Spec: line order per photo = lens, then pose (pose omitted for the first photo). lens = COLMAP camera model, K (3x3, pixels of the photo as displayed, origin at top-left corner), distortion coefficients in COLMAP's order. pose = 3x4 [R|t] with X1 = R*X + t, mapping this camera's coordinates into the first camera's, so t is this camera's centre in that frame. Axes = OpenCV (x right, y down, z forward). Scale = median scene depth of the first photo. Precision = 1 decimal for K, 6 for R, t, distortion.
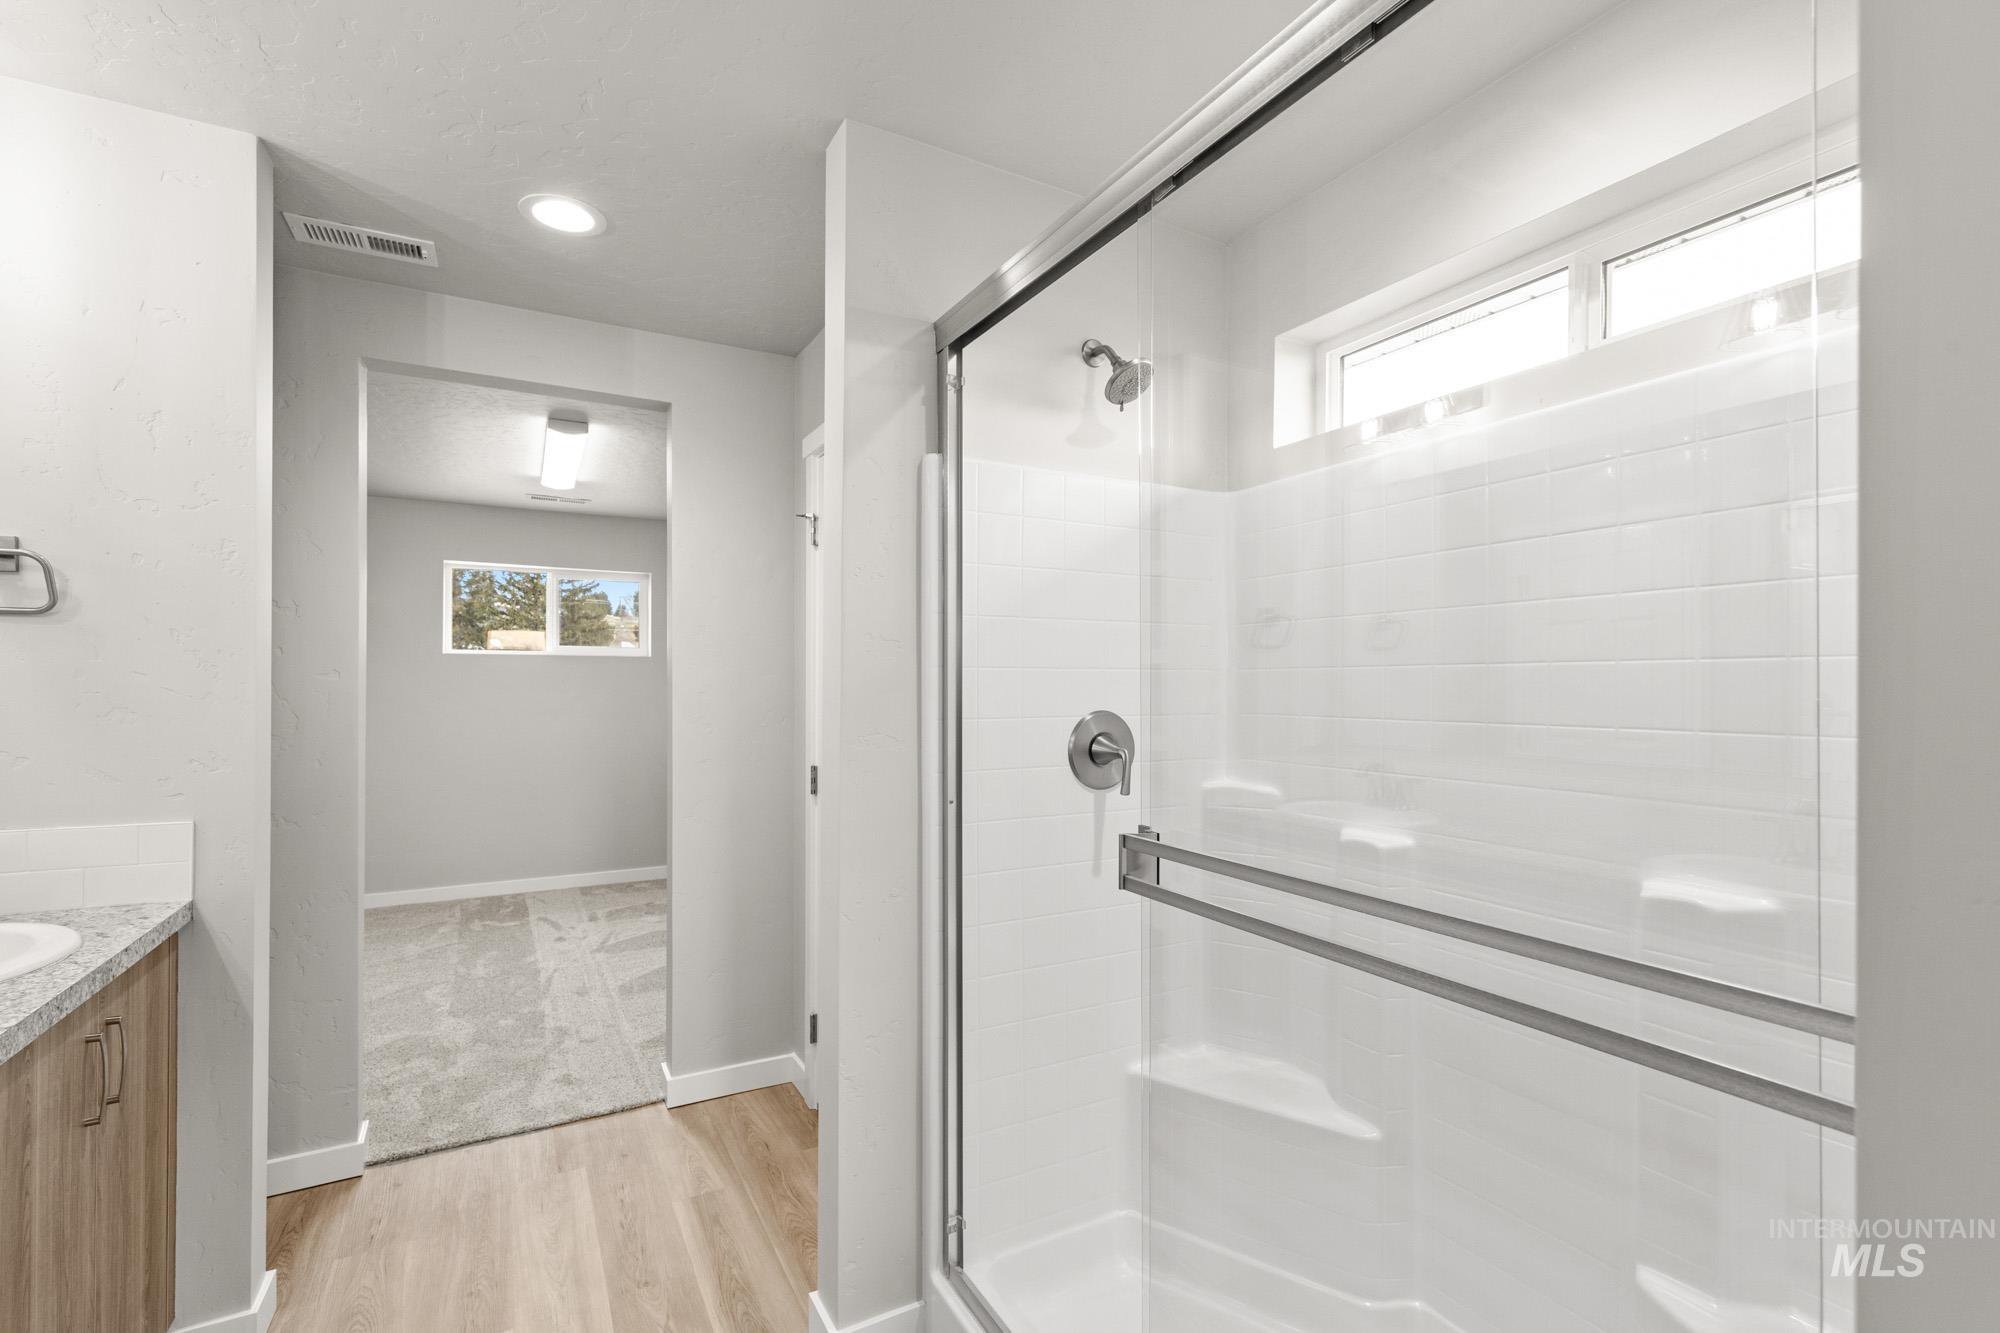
lens RADIAL K [[888.1, 0, 996.4], [0, 888.1, 672.9], [0, 0, 1]] dist [0.008566, -0.000726]
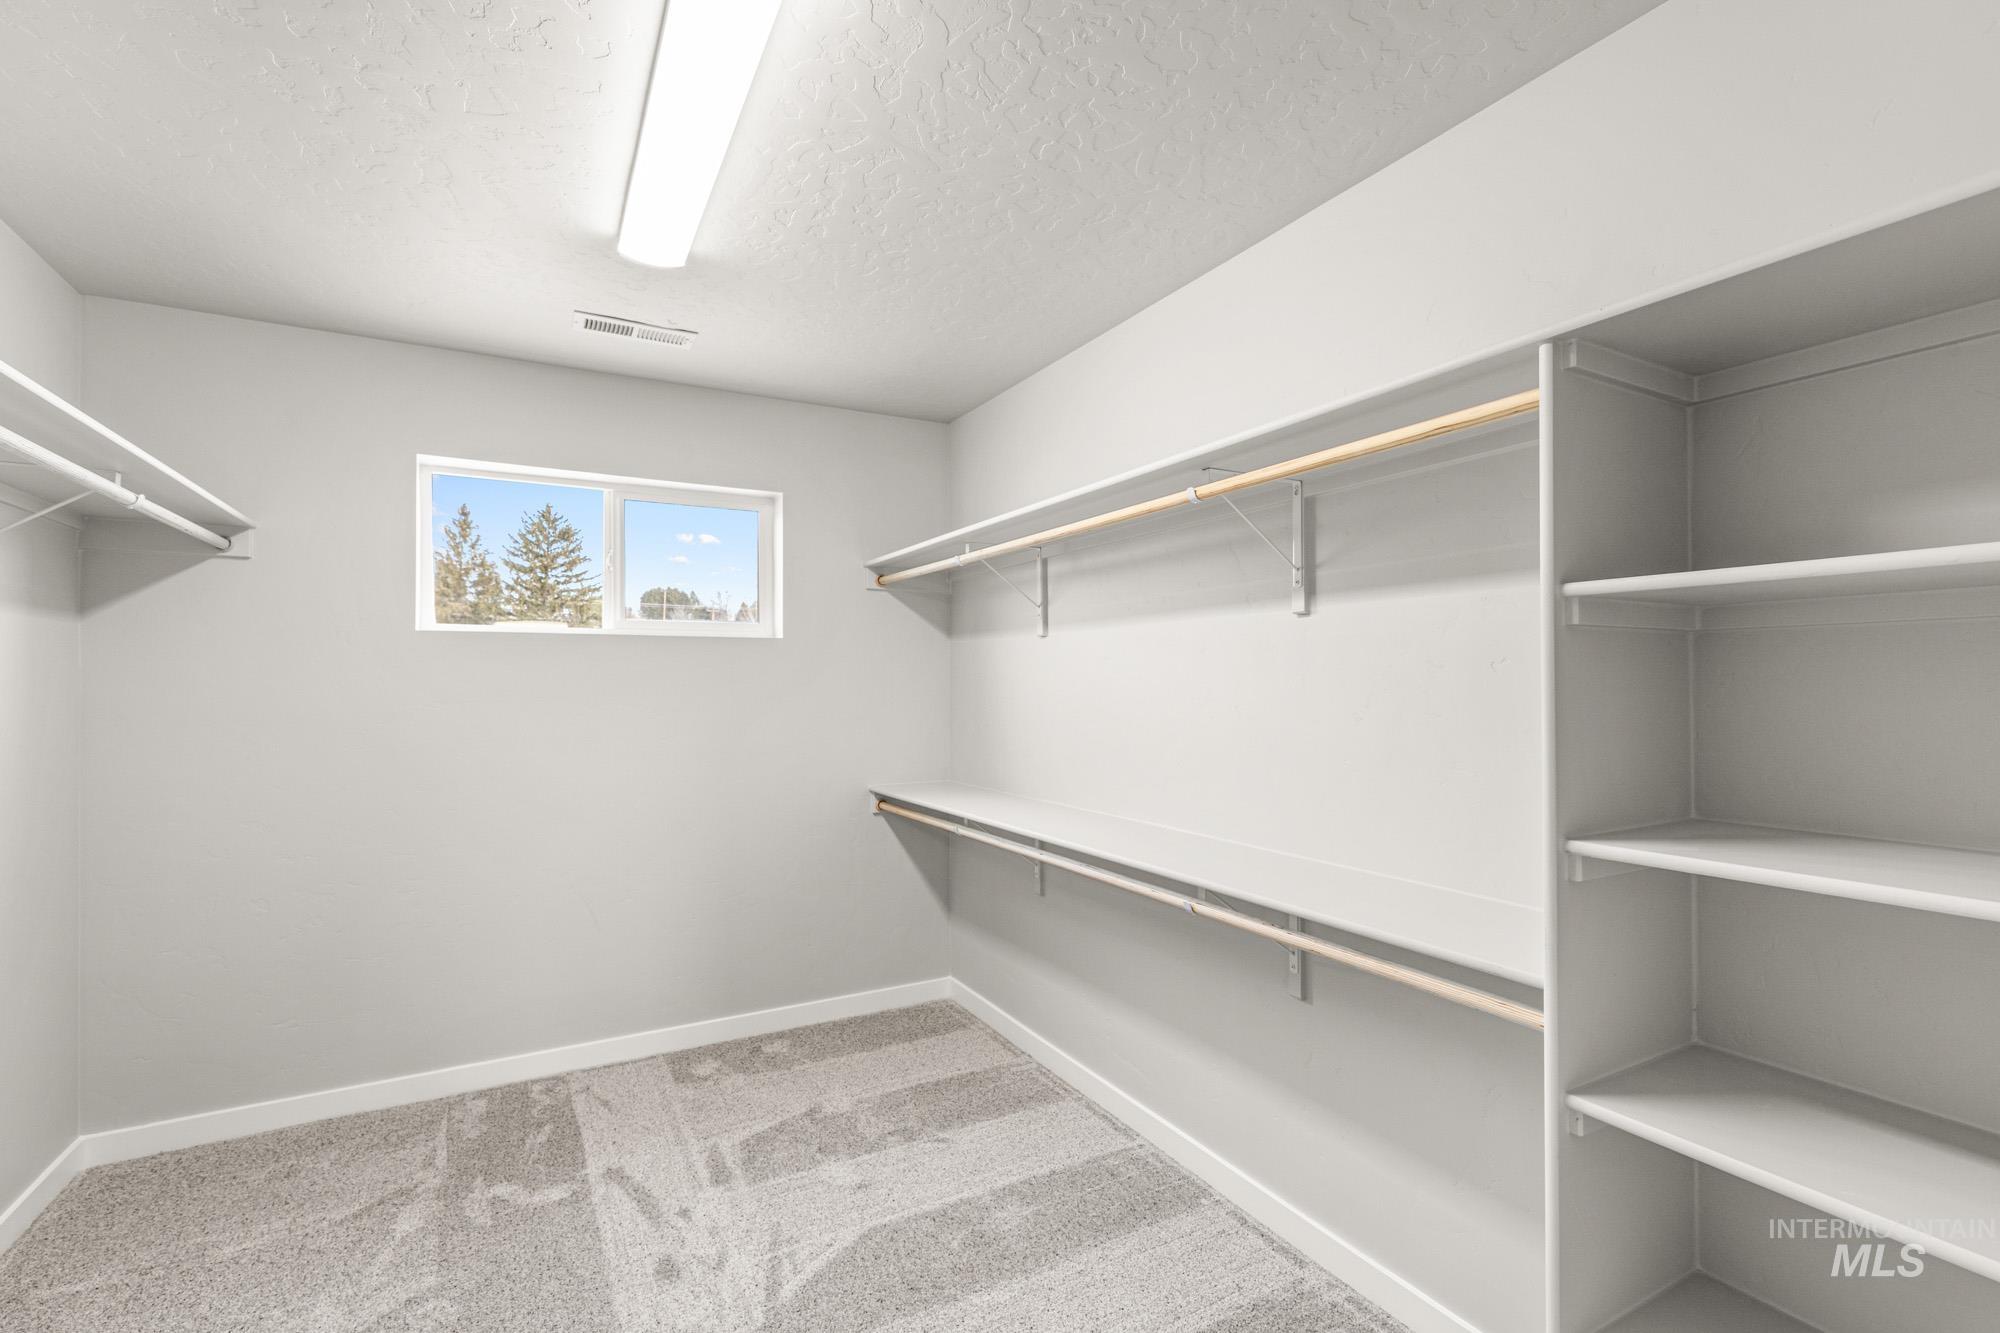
lens RADIAL K [[888.1, 0, 999.8], [0, 888.1, 672.8], [0, 0, 1]] dist [0.008566, -0.000726]
pose [[0.999992, -0.003006, -0.002537, -0.292300], [0.003002, 0.999994, -0.001759, 0.006123], [0.002542, 0.001751, 0.999995, 0.505178]]
